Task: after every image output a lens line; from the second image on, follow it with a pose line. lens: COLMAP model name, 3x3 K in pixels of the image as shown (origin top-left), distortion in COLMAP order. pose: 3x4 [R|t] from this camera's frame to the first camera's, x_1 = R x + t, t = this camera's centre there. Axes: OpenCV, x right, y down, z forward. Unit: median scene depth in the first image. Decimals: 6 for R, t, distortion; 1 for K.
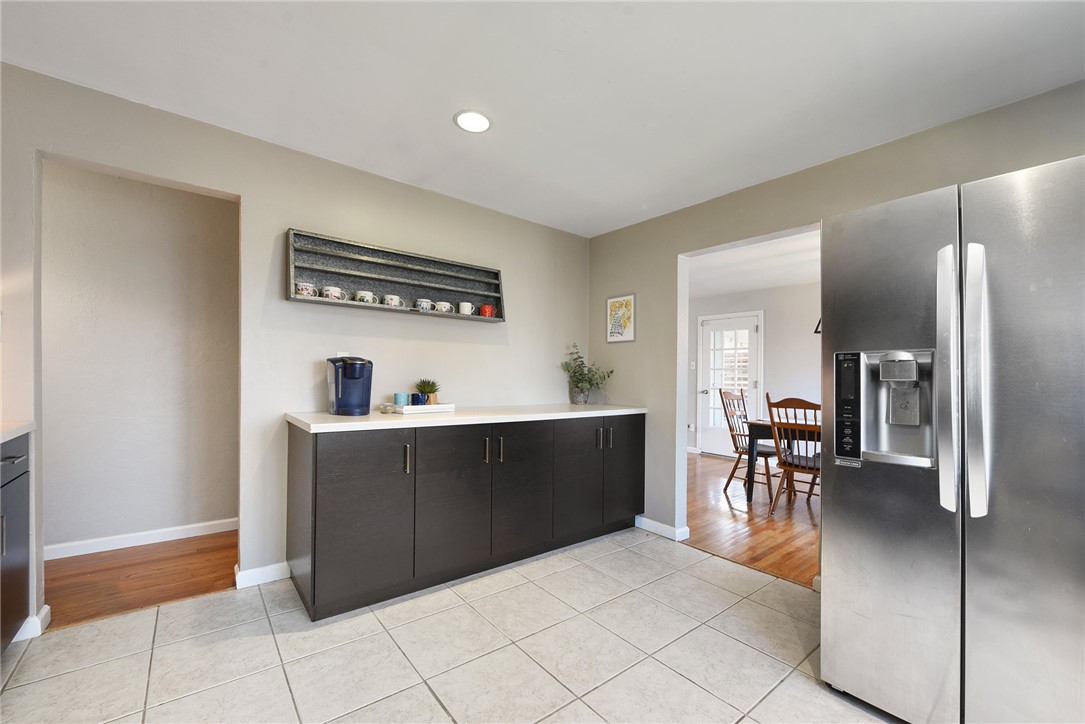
lens RADIAL K [[430.6, 0, 584.3], [0, 430.6, 360.3], [0, 0, 1]] dist [-0.001060, -0.000480]
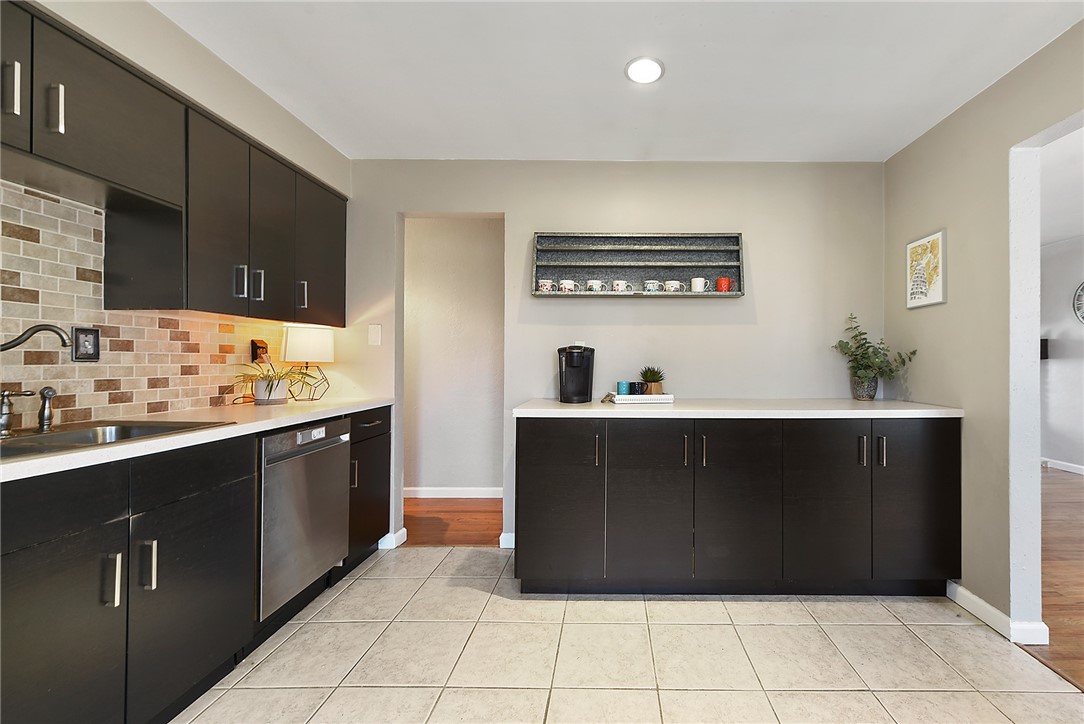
lens RADIAL K [[484.8, 0, 605.2], [0, 484.8, 342.6], [0, 0, 1]] dist [0.002221, -0.001118]
pose [[0.757931, -0.045554, -0.650742, 0.224125], [0.039961, 0.998928, -0.023386, 0.011964], [0.651109, -0.008279, 0.758939, 0.143841]]
